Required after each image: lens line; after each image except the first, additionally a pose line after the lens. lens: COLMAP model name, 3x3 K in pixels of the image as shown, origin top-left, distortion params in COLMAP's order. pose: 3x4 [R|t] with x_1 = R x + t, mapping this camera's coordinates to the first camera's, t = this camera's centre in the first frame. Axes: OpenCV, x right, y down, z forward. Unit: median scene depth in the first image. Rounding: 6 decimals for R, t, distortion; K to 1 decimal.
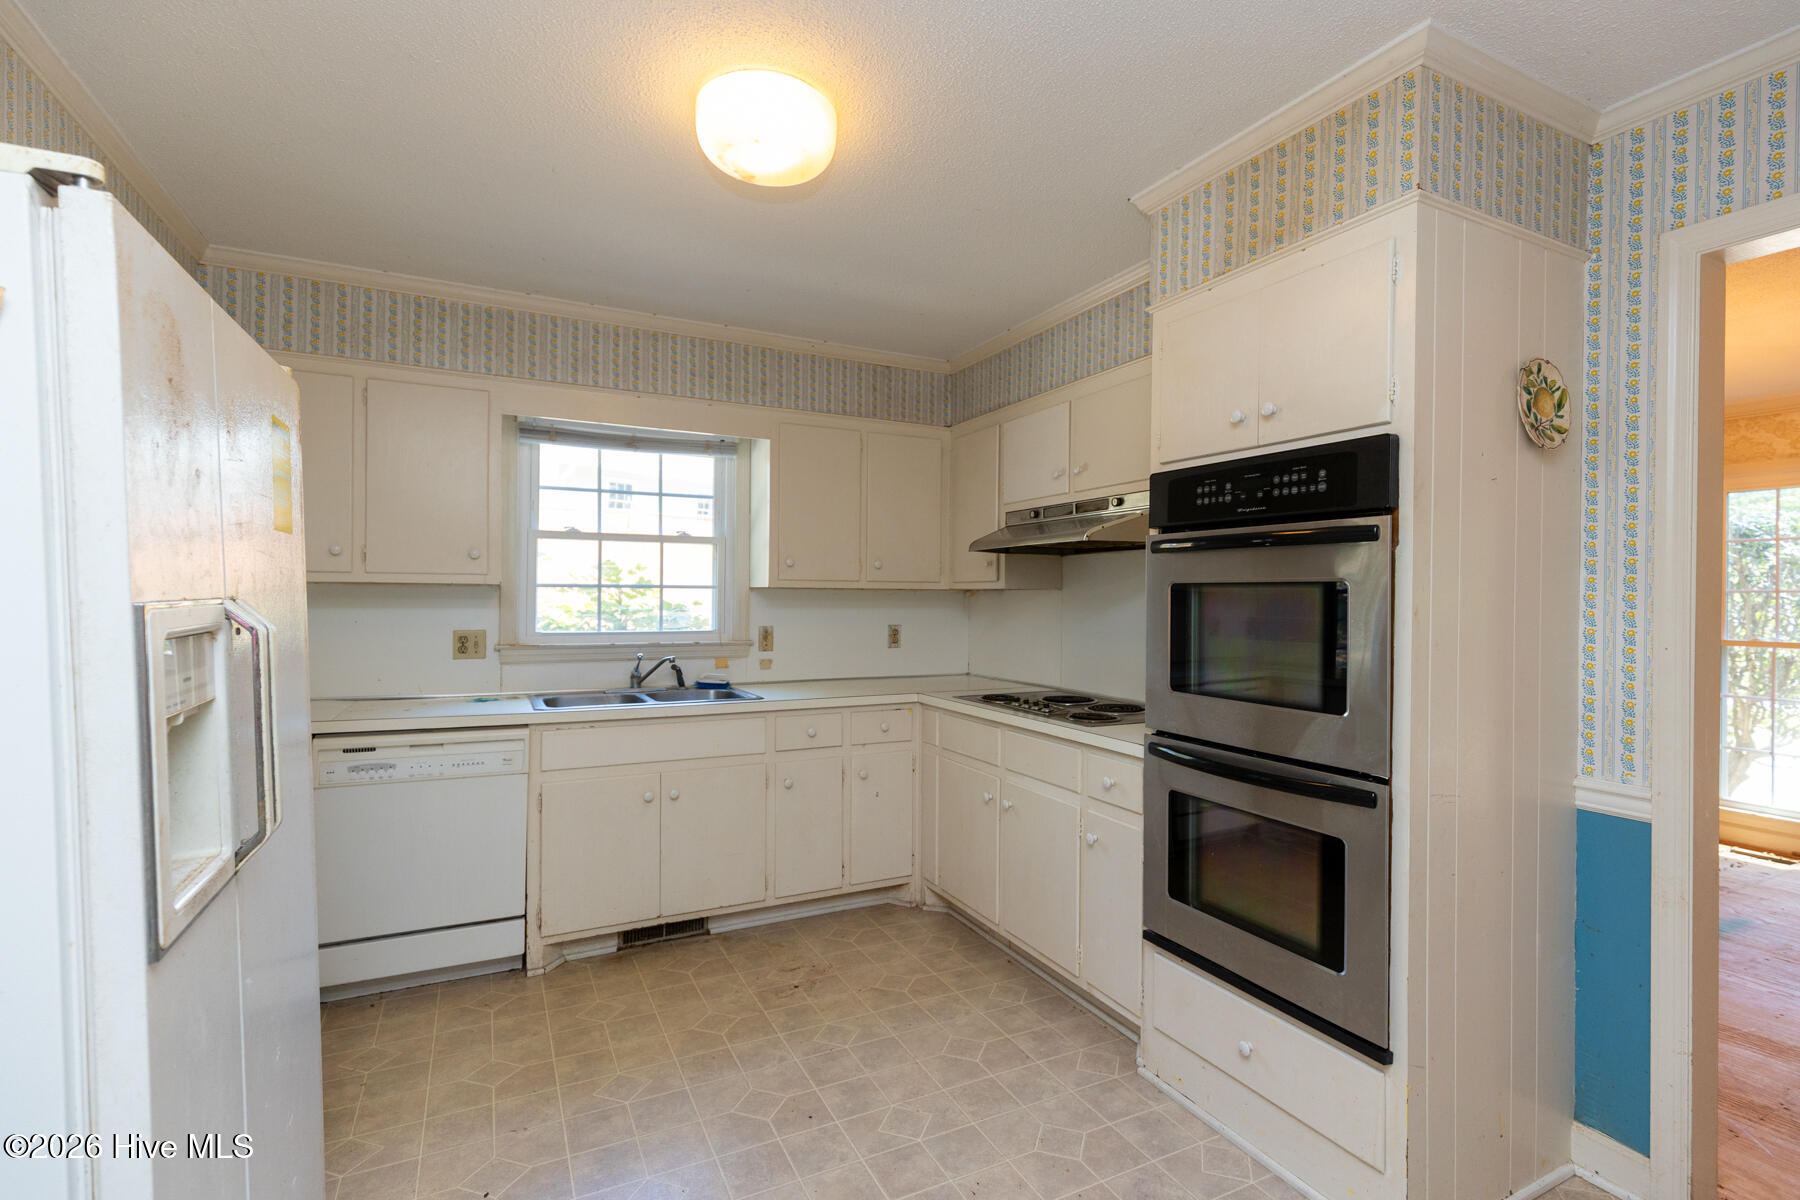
lens RADIAL K [[821.4, 0, 910.4], [0, 821.4, 606.0], [0, 0, 1]] dist [0.003172, -0.000436]
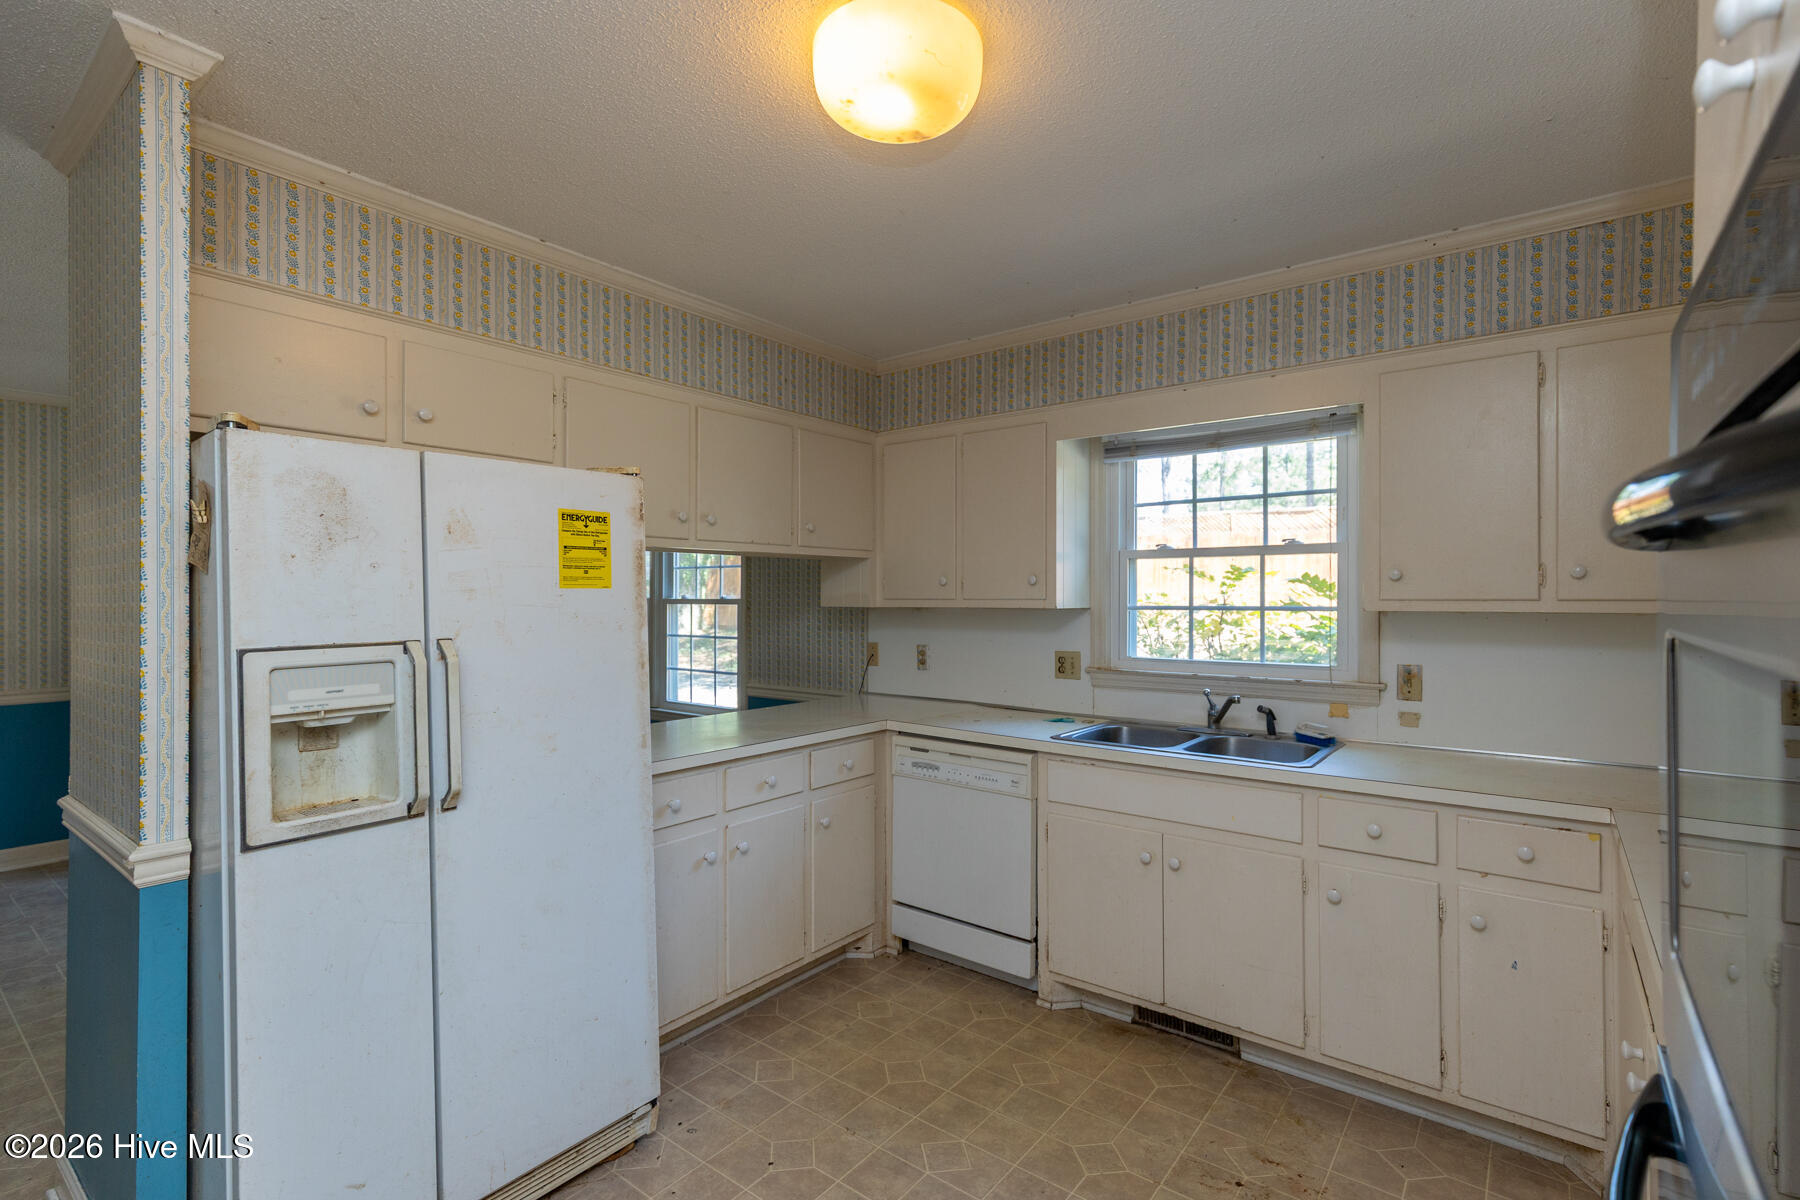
lens RADIAL K [[821.4, 0, 909.4], [0, 821.4, 604.0], [0, 0, 1]] dist [0.003172, -0.000436]
pose [[0.435594, -0.002489, -0.900140, 0.306102], [-0.008320, 0.999942, -0.006791, -0.021526], [0.900105, 0.010447, 0.435548, 0.356381]]
